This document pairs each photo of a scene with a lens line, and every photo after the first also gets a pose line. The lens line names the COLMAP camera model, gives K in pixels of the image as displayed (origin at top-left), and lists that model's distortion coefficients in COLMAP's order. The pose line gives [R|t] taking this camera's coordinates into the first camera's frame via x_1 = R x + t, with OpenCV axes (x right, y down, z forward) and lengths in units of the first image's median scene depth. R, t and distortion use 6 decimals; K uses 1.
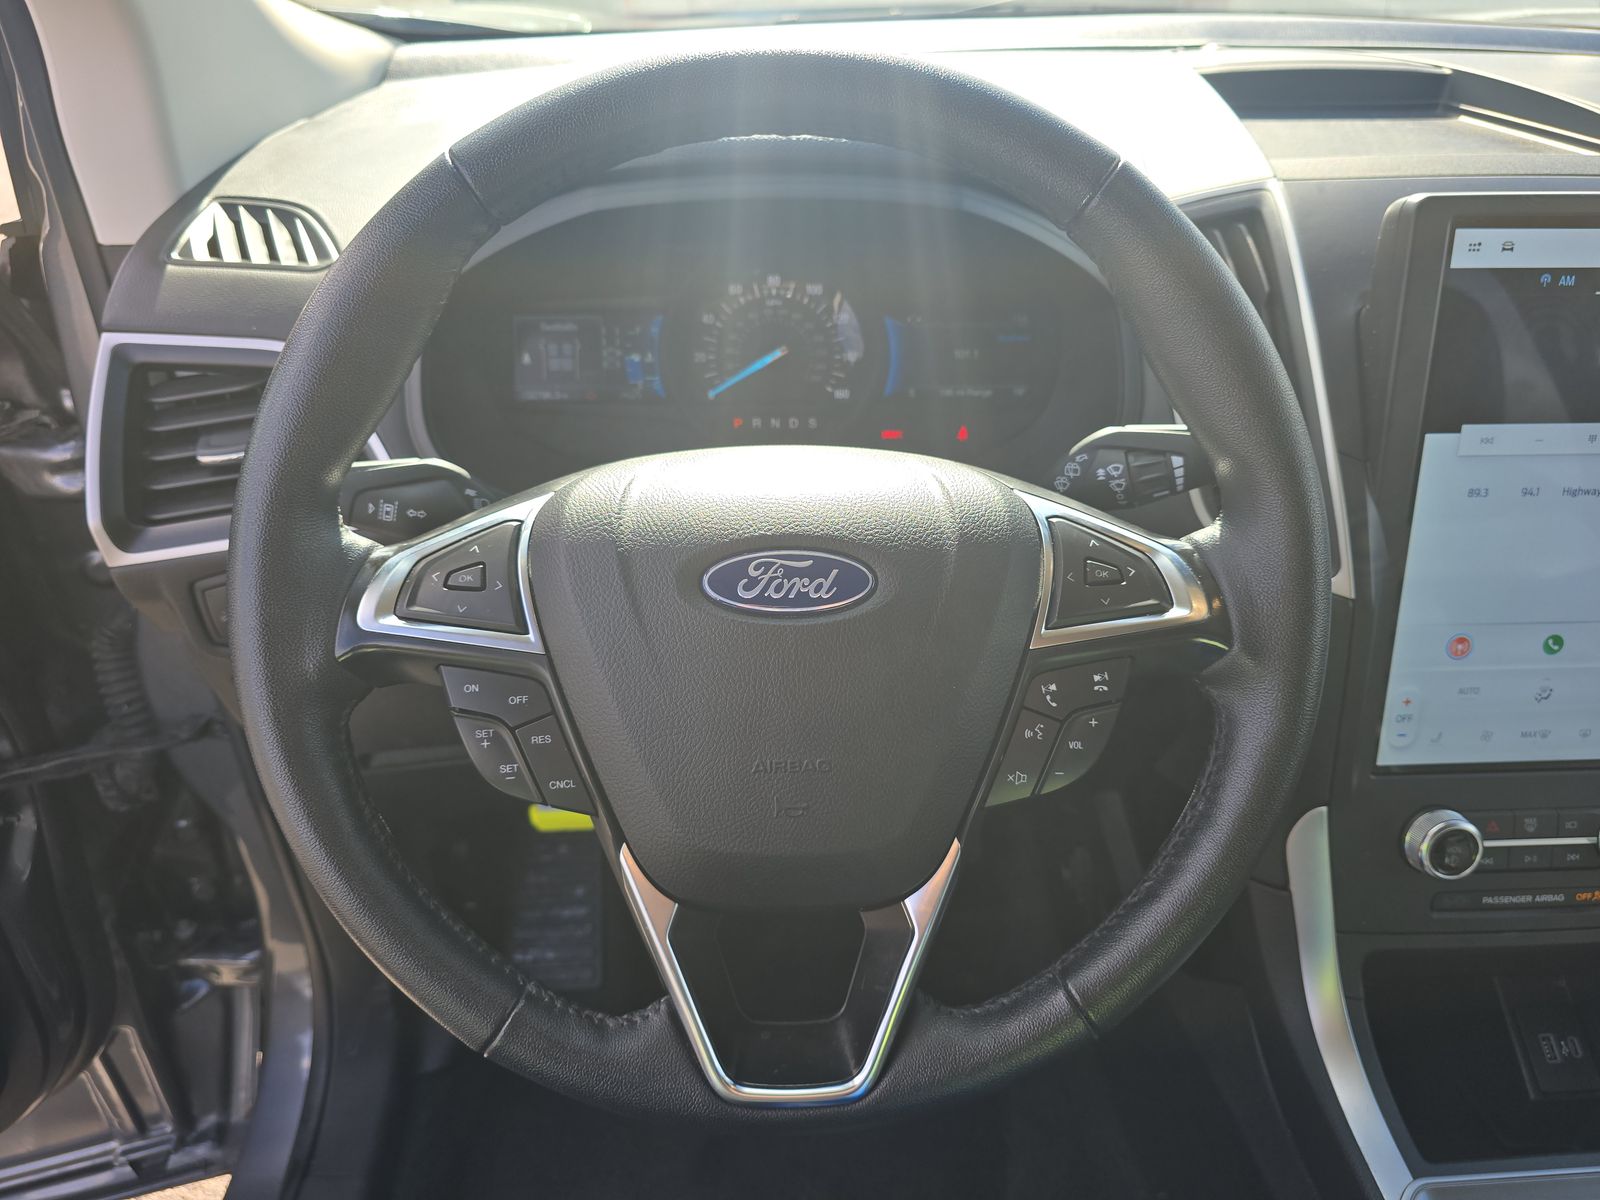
lens RADIAL K [[1063.3, 0, 764.9], [0, 1063.3, 588.6], [0, 0, 1]] dist [0.043002, -0.051462]
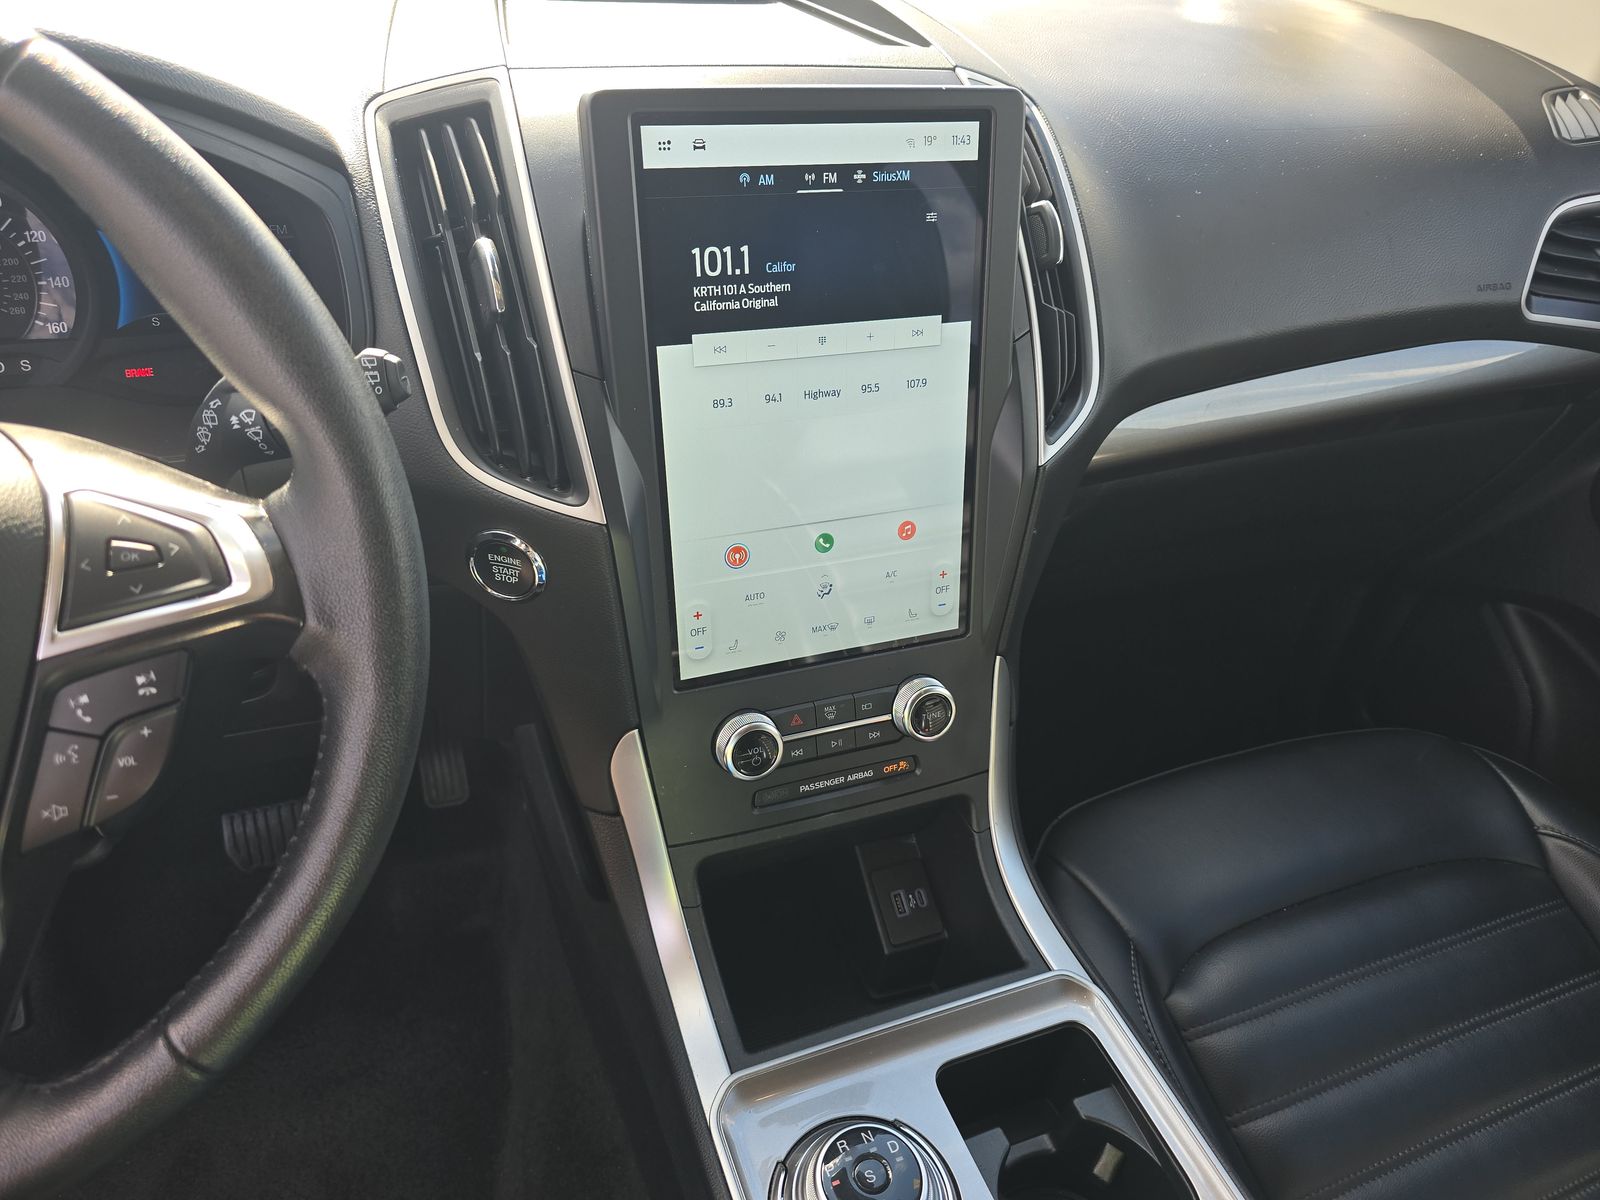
lens RADIAL K [[1063.3, 0, 797.0], [0, 1063.3, 594.2], [0, 0, 1]] dist [0.043002, -0.051462]
pose [[0.943890, -0.134115, 0.301802, 0.388916], [0.104147, 0.988080, 0.113361, -0.017729], [-0.313408, -0.075569, 0.946607, 0.028163]]
